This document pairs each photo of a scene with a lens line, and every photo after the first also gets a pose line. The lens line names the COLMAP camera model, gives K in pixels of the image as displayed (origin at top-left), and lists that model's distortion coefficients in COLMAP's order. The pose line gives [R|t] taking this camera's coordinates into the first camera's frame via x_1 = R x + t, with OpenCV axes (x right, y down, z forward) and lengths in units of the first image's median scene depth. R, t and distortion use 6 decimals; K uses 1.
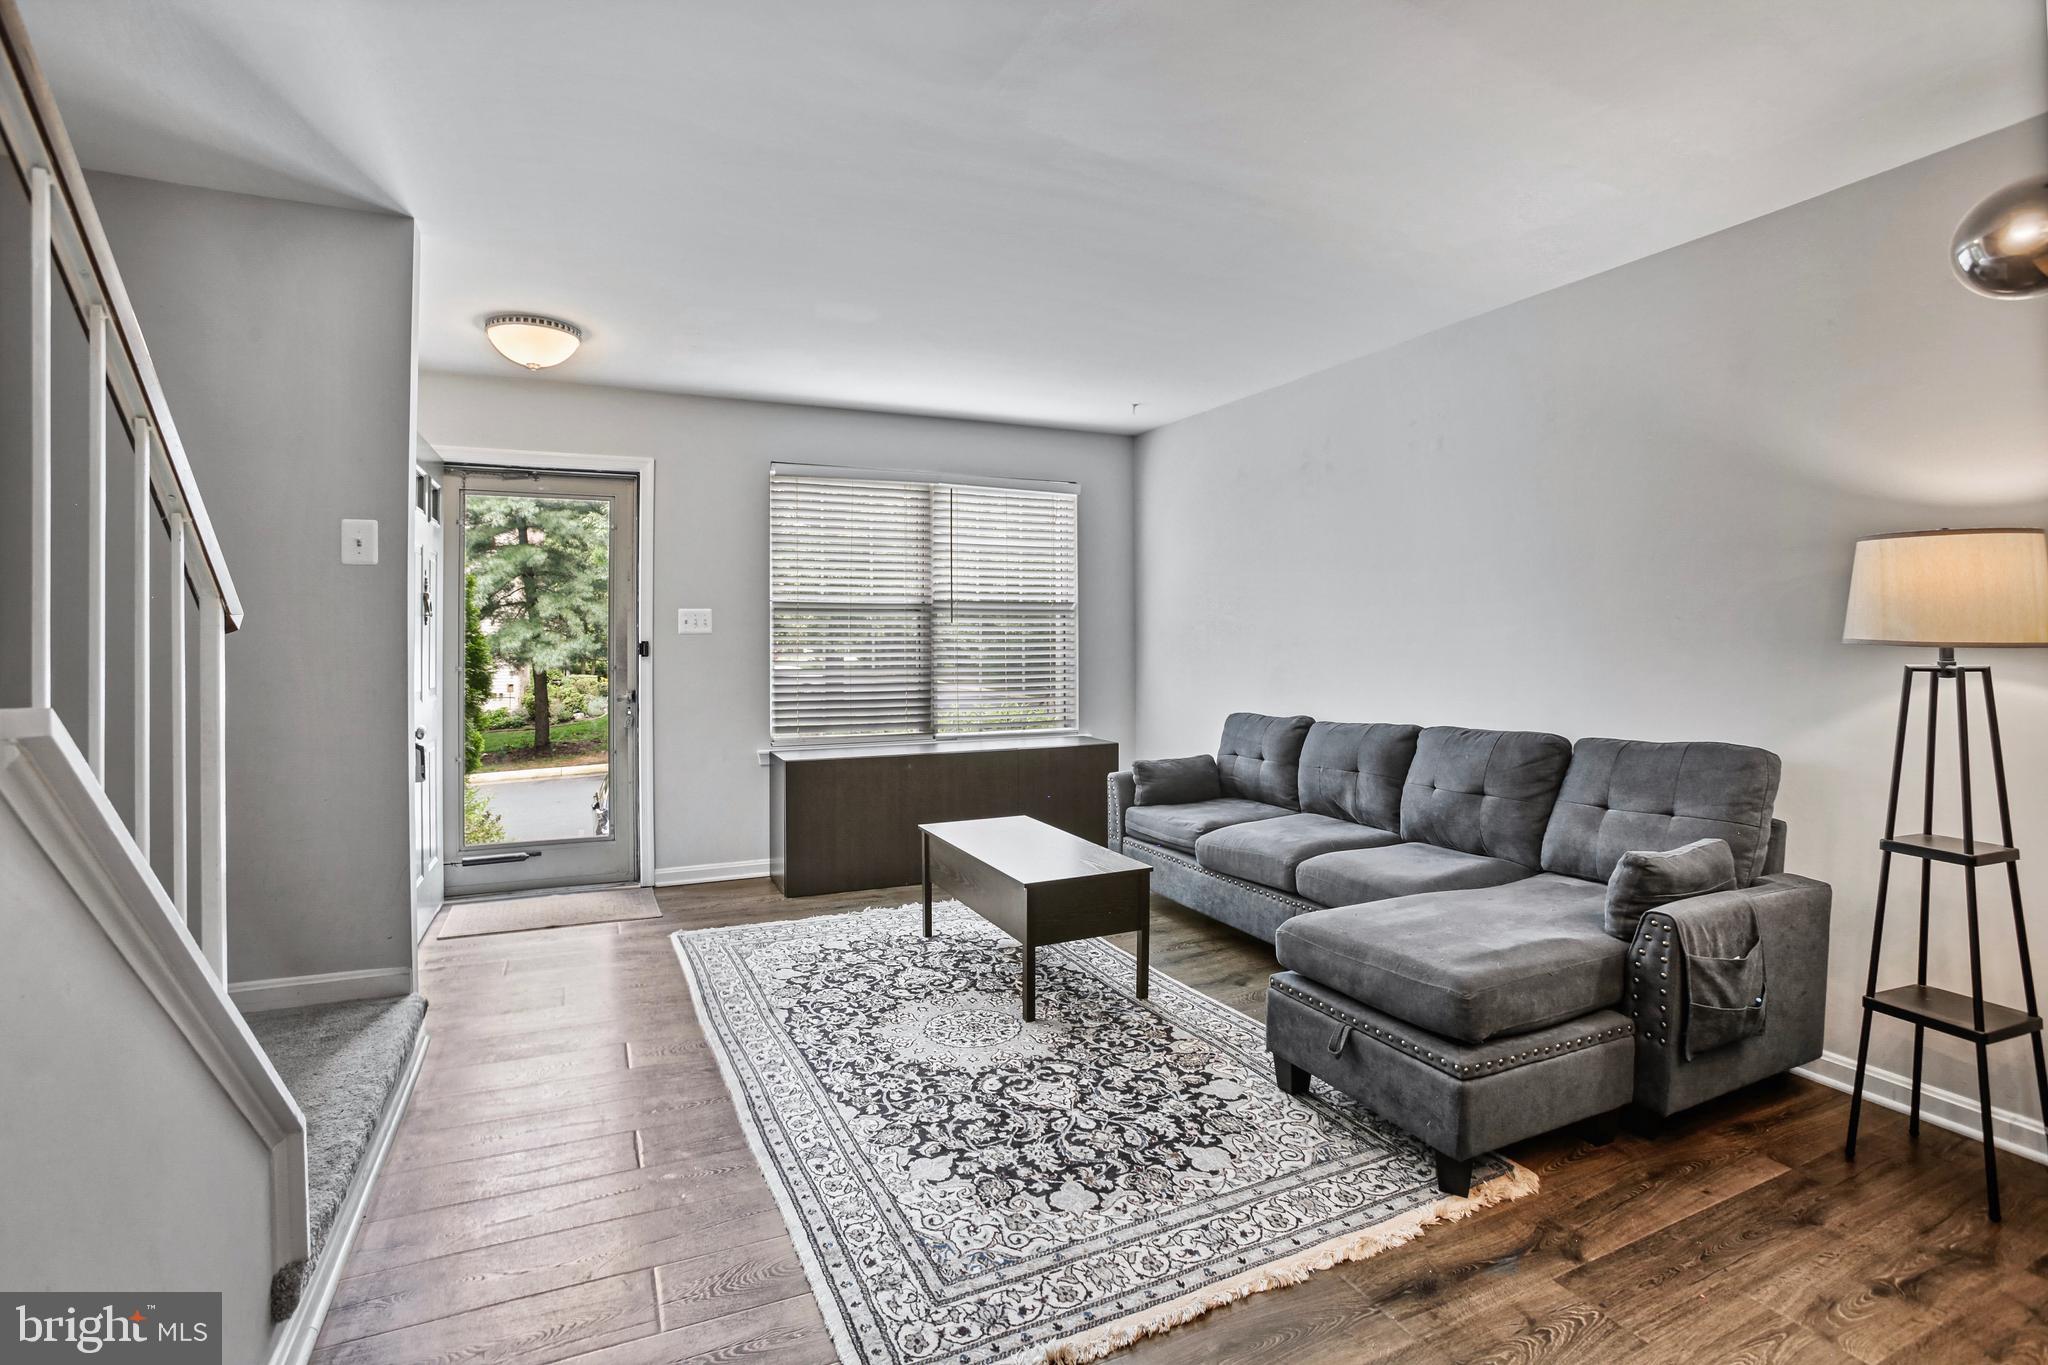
lens RADIAL K [[959.4, 0, 1024.0], [0, 959.4, 682.5], [0, 0, 1]] dist [-0.059950, 0.026807]
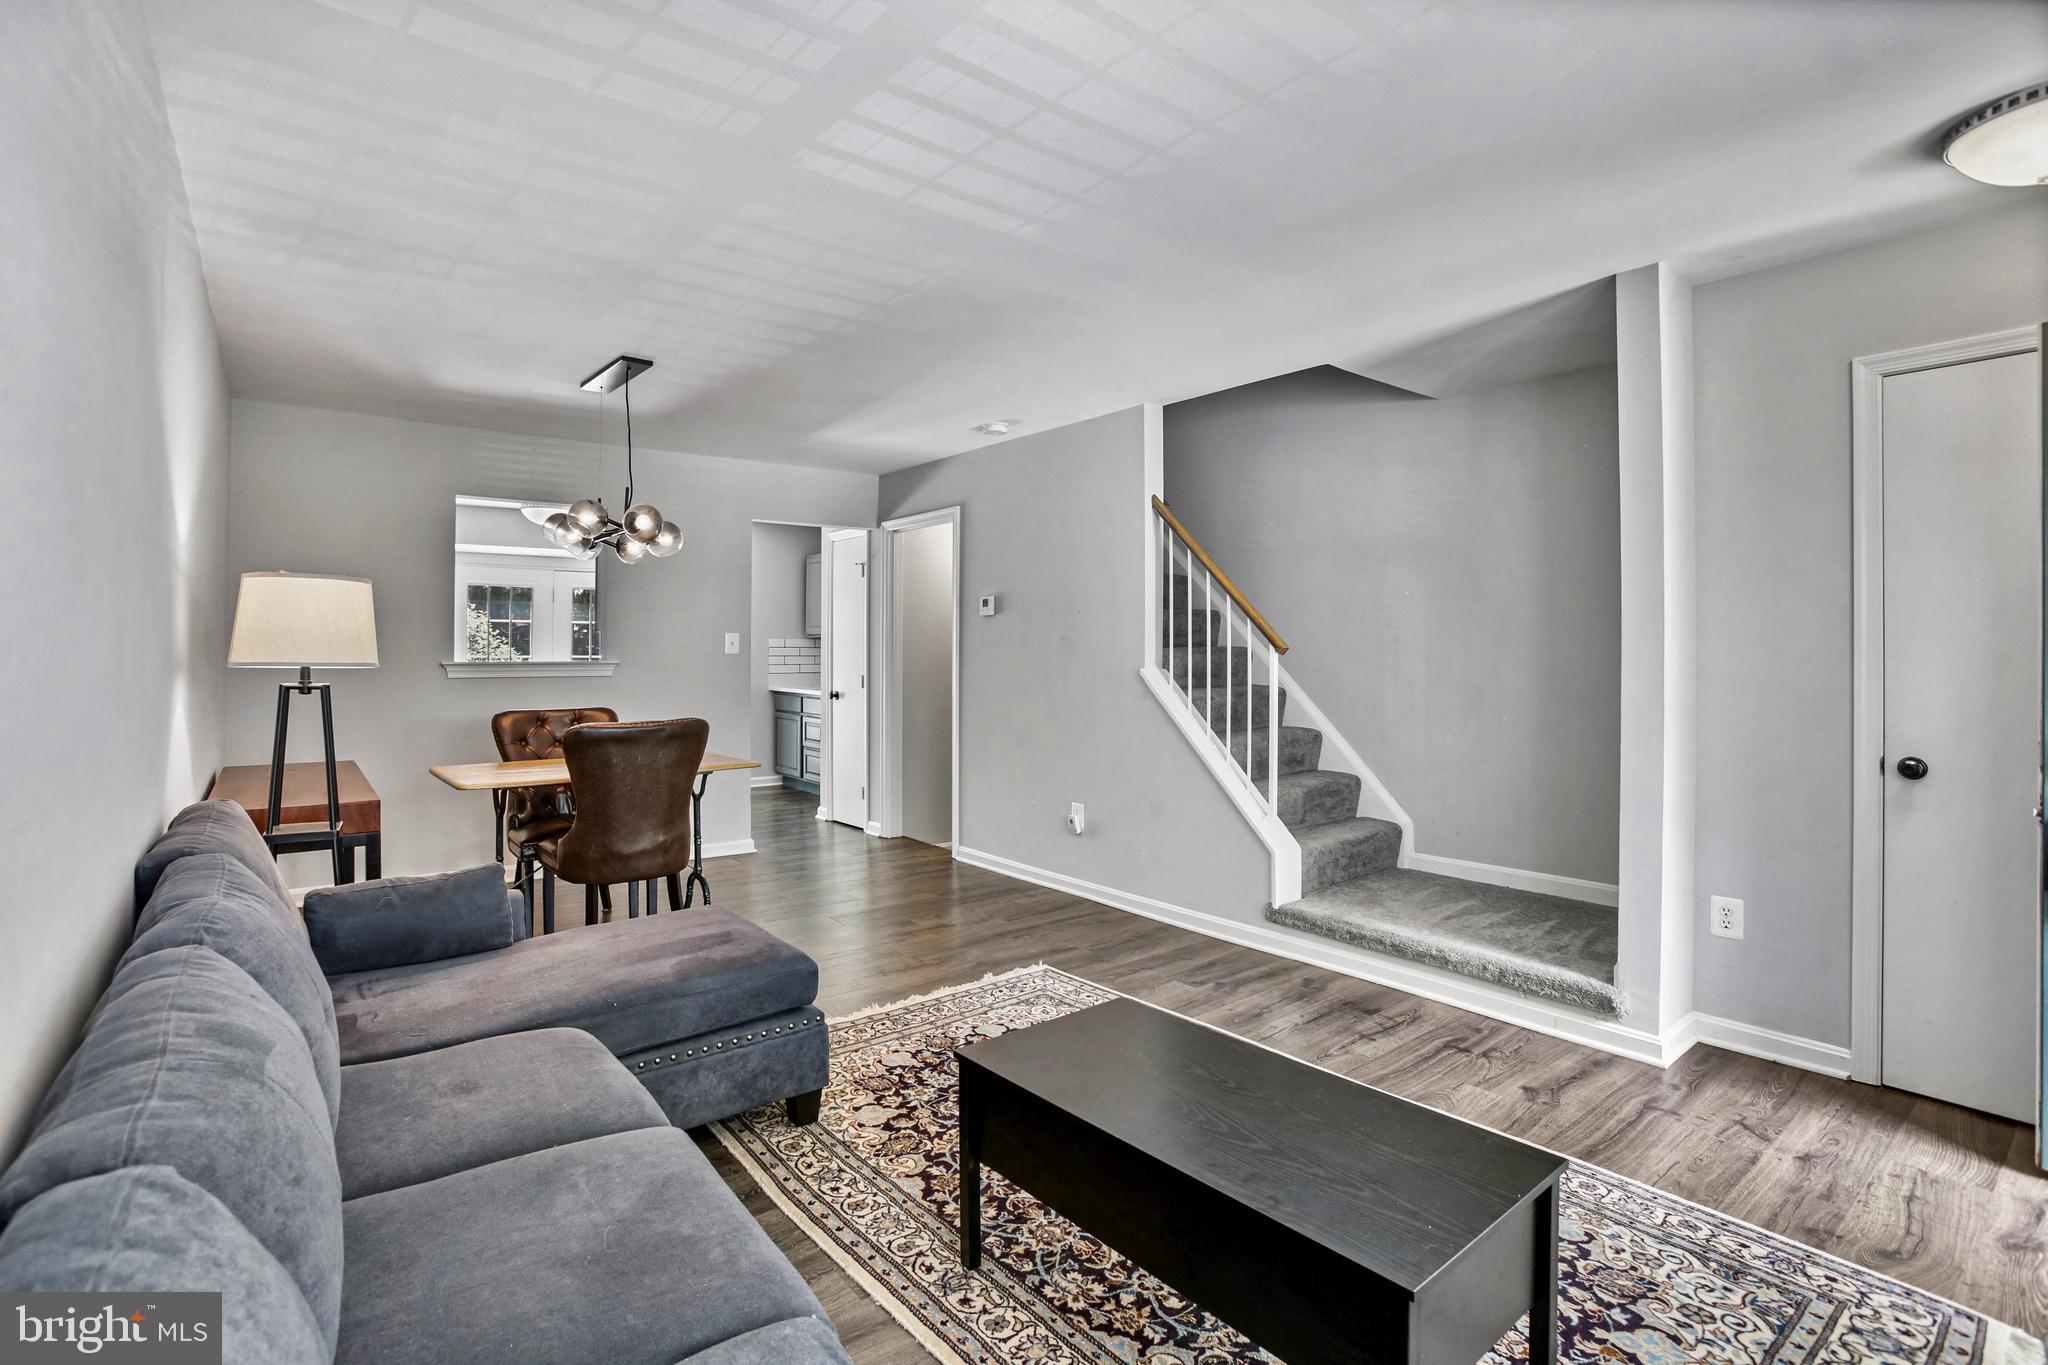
lens RADIAL K [[959.4, 0, 1024.0], [0, 959.4, 682.5], [0, 0, 1]] dist [-0.059950, 0.026807]
pose [[-0.970593, 0.008291, -0.240582, 0.299899], [-0.011967, 0.996509, 0.082622, -0.112287], [0.240427, 0.083072, -0.967106, 2.010232]]
